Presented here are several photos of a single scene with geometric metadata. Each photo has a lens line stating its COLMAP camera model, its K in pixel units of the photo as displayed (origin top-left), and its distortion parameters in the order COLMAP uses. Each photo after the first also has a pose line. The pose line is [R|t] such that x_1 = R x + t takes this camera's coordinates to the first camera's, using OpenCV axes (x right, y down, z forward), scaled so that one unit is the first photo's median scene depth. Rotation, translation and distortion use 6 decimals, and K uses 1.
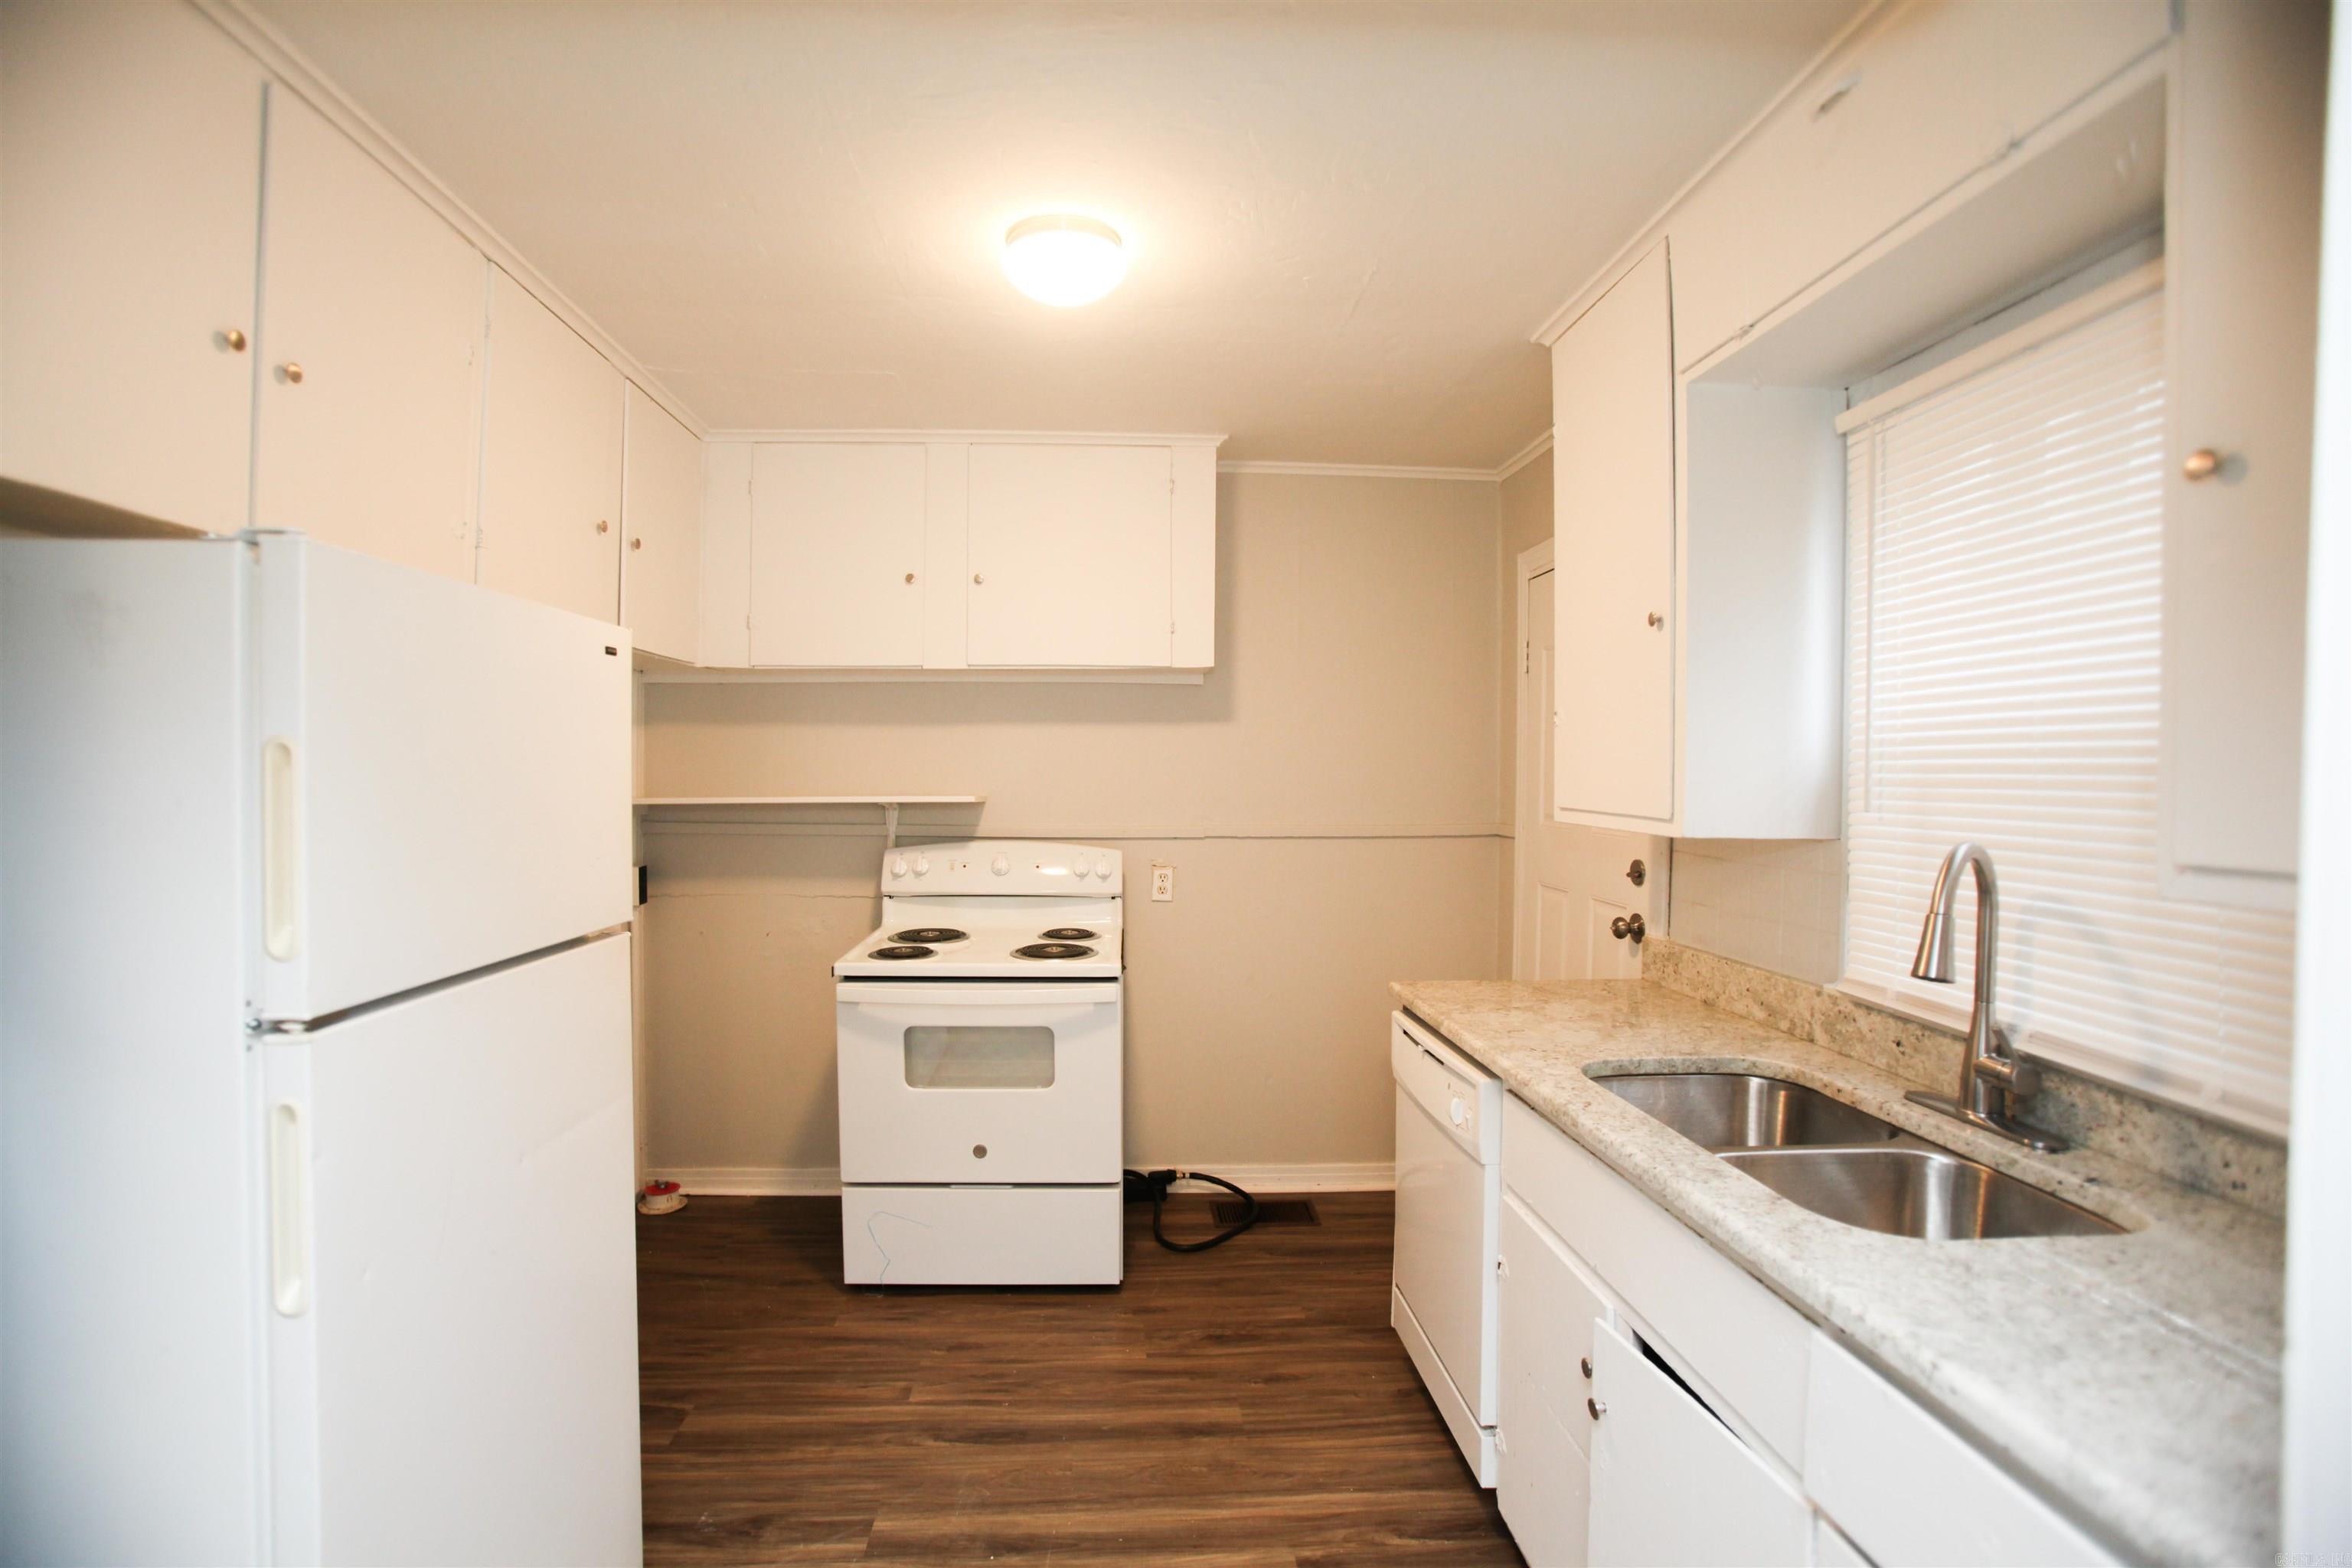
lens RADIAL K [[1092.5, 0, 1174.6], [0, 1092.5, 803.7], [0, 0, 1]] dist [0.000977, 0.000621]
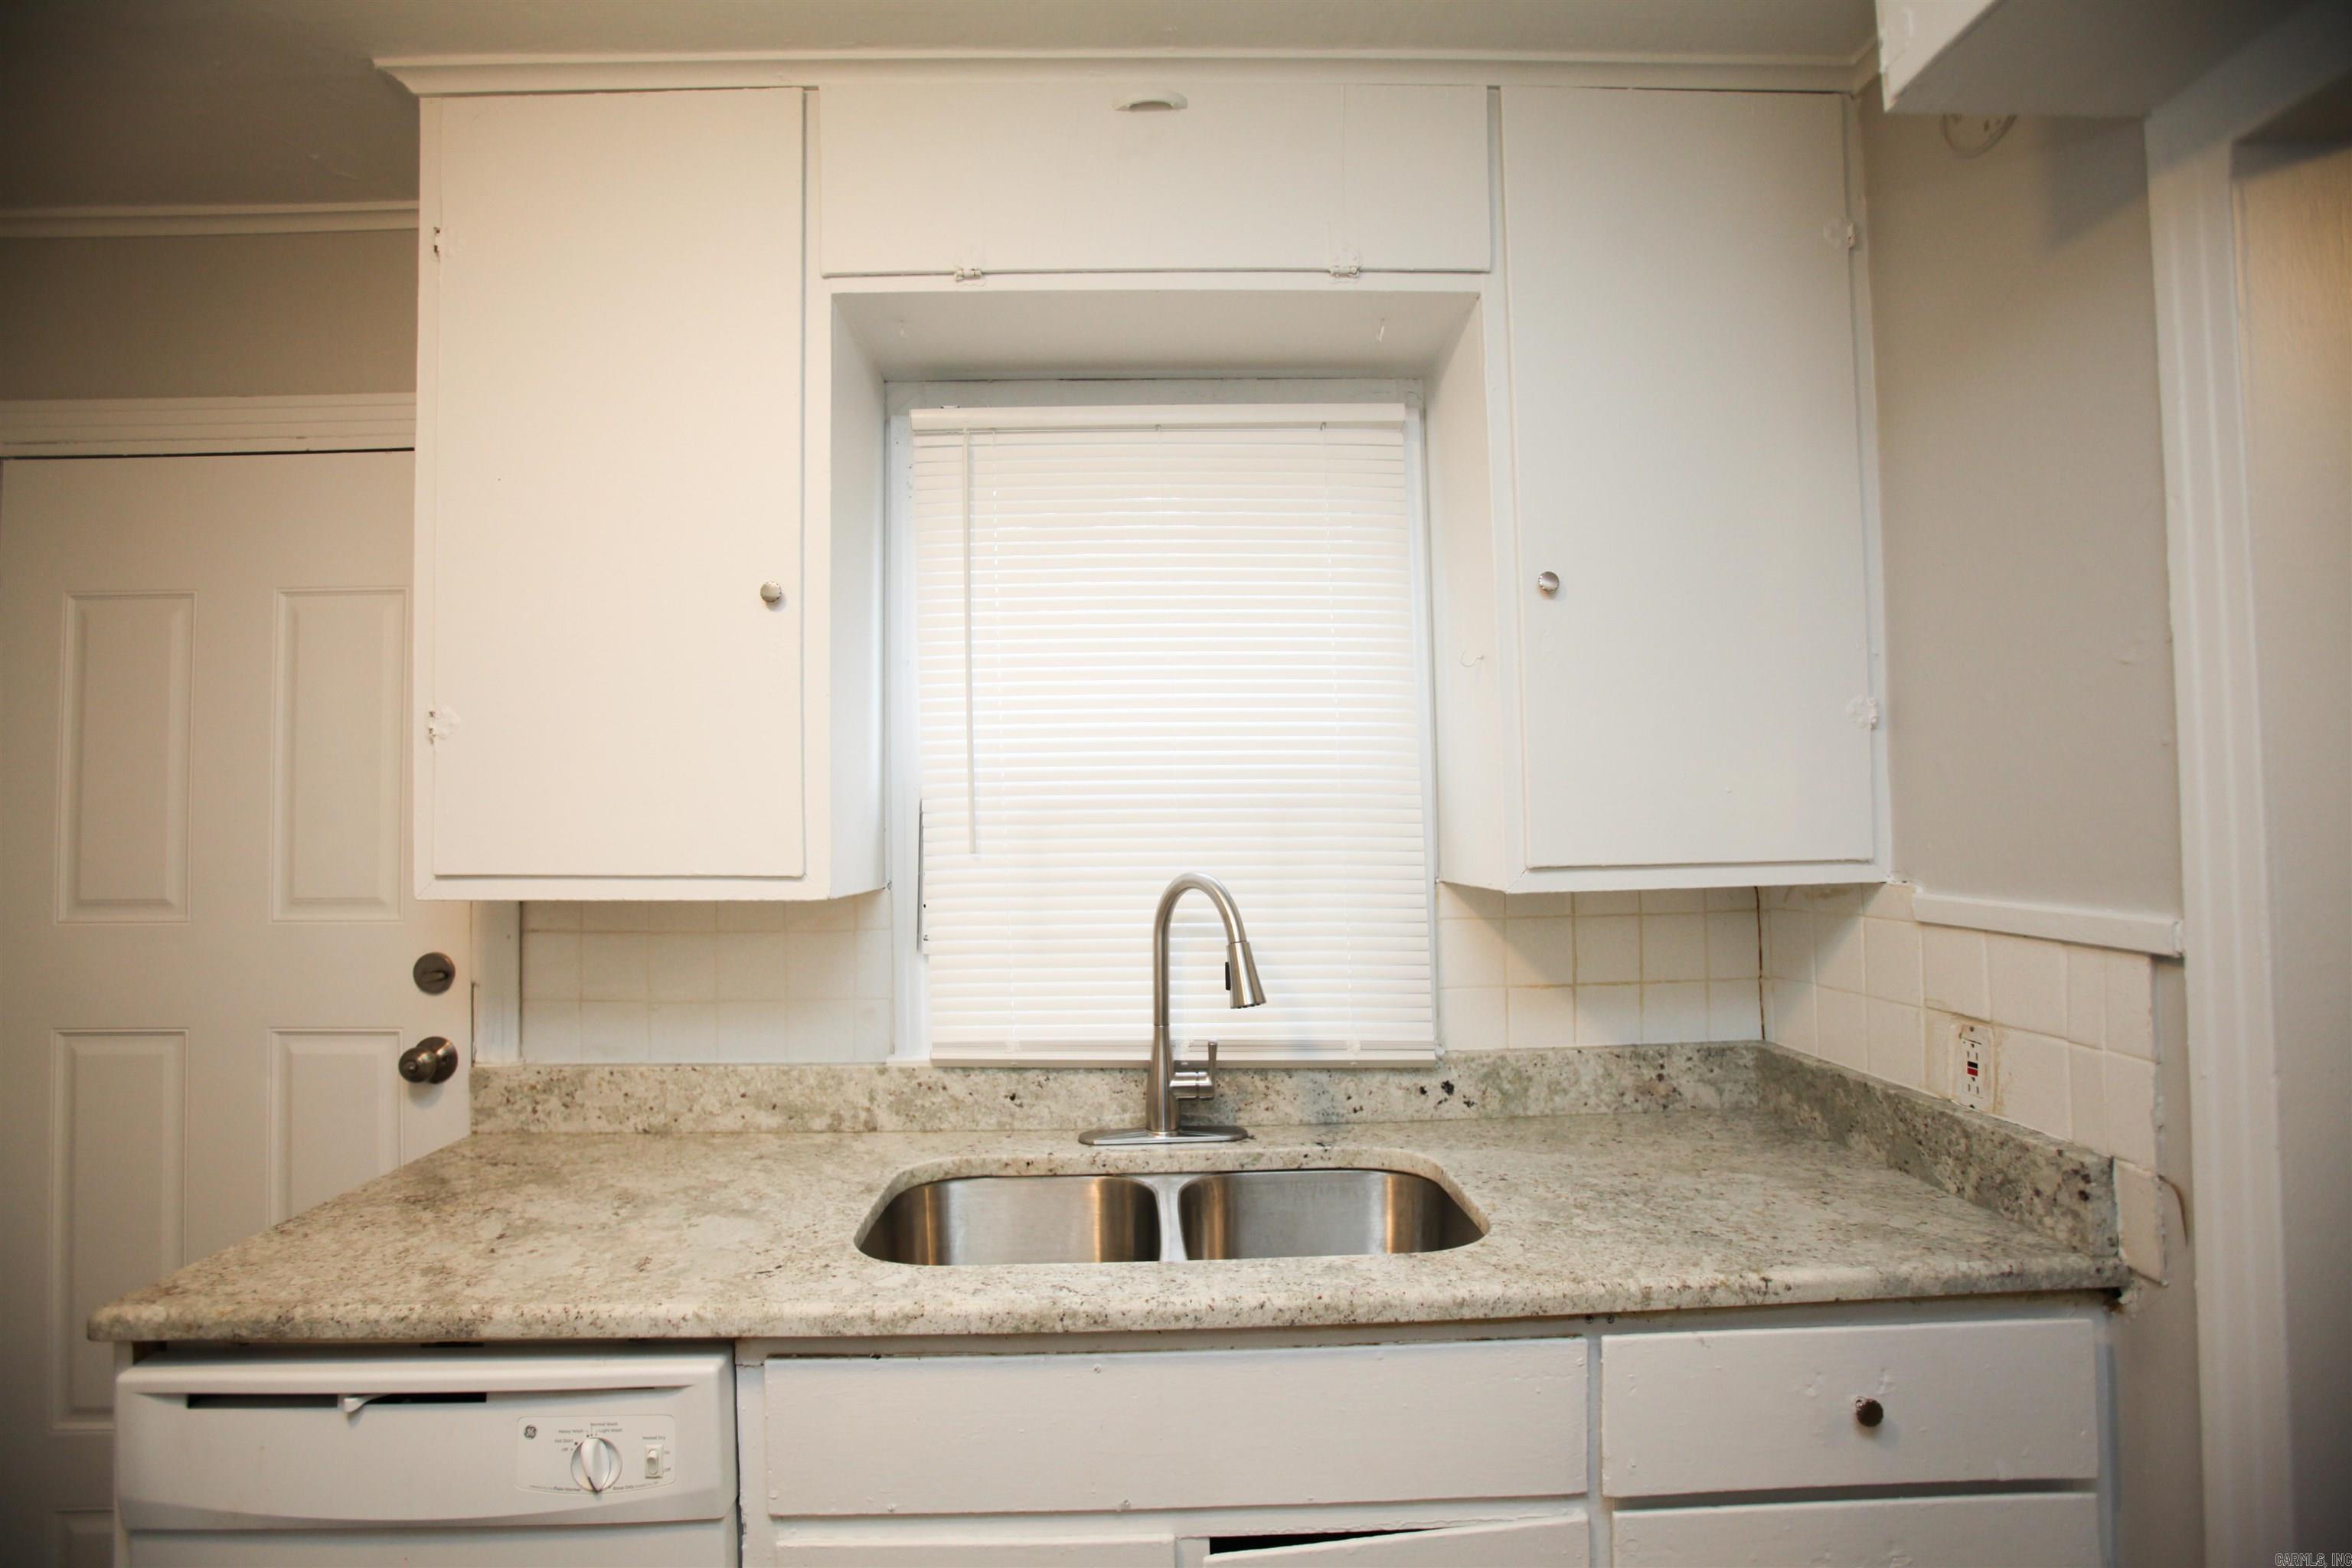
lens RADIAL K [[1108.9, 0, 1147.1], [0, 1108.9, 787.3], [0, 0, 1]] dist [-0.081664, 0.038967]
pose [[0.053439, 0.021021, 0.998350, -0.283585], [0.042304, 0.998833, -0.023296, -0.019799], [-0.997675, 0.043479, 0.052488, 0.822289]]
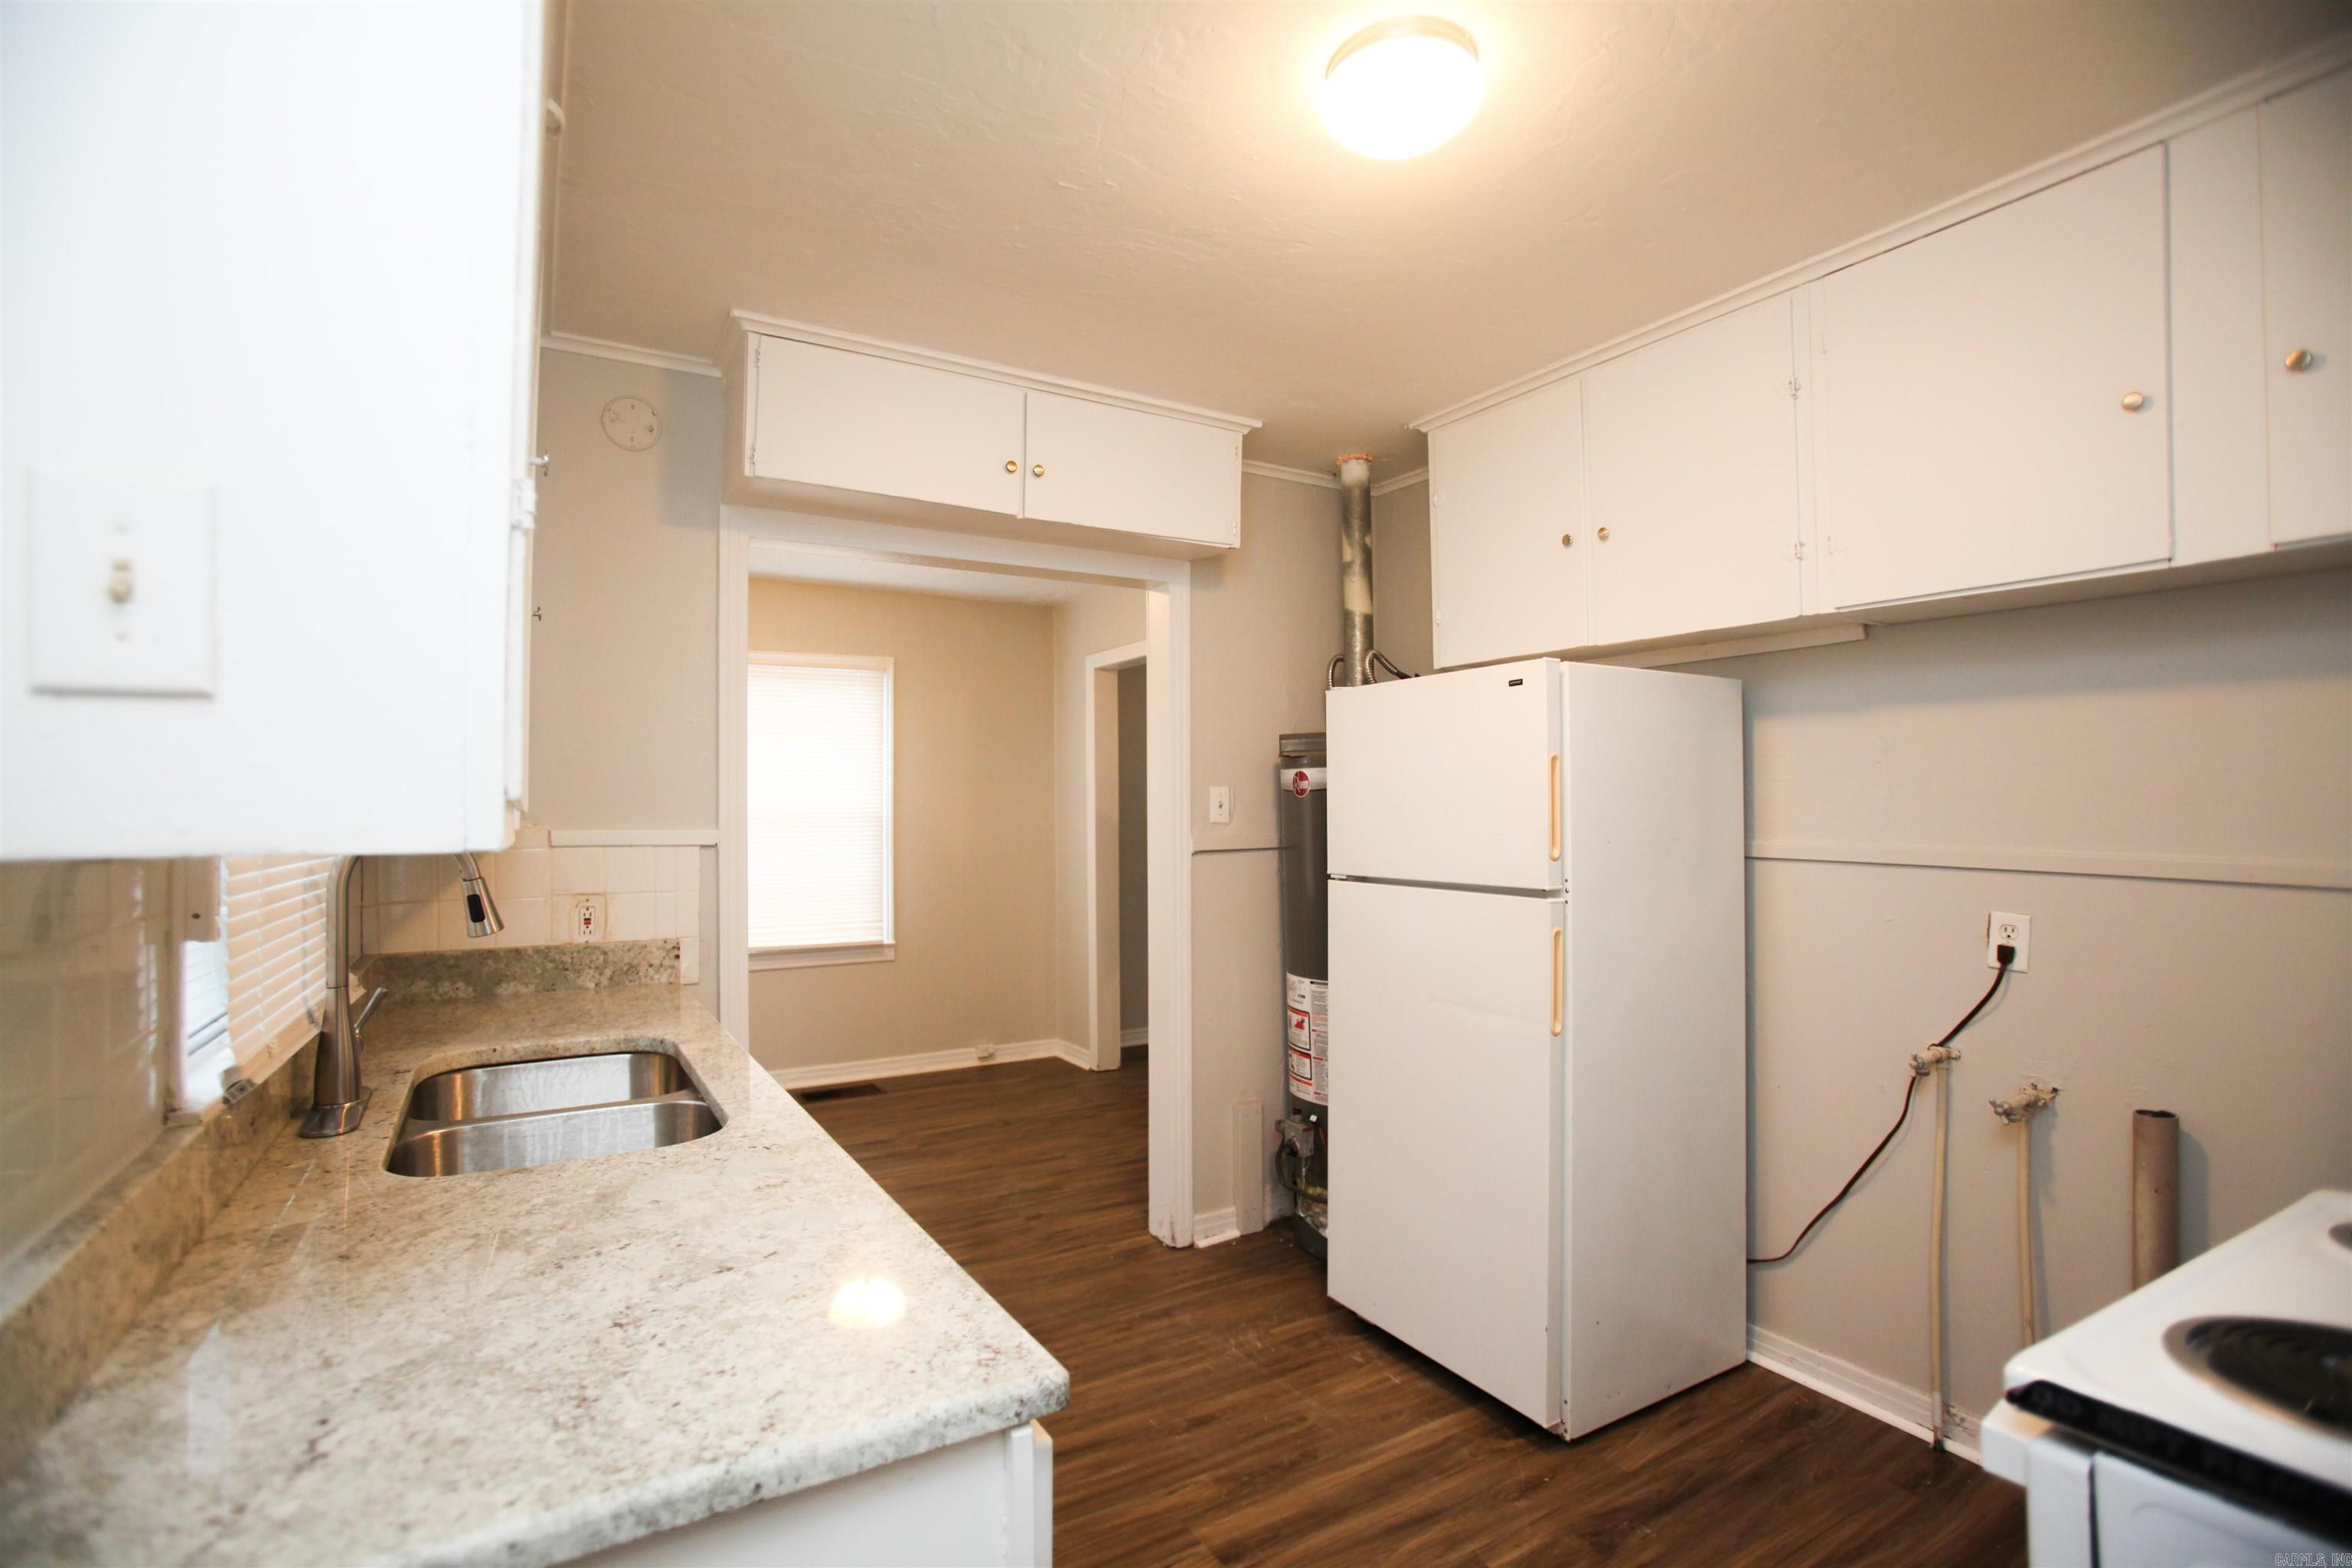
lens RADIAL K [[1078.5, 0, 1124.8], [0, 1078.5, 783.9], [0, 0, 1]] dist [-0.000626, 0.000041]
pose [[-0.906566, -0.015370, -0.421784, 0.448403], [-0.015555, 0.999875, -0.003004, -0.003533], [0.421777, 0.003838, -0.906691, 1.859609]]
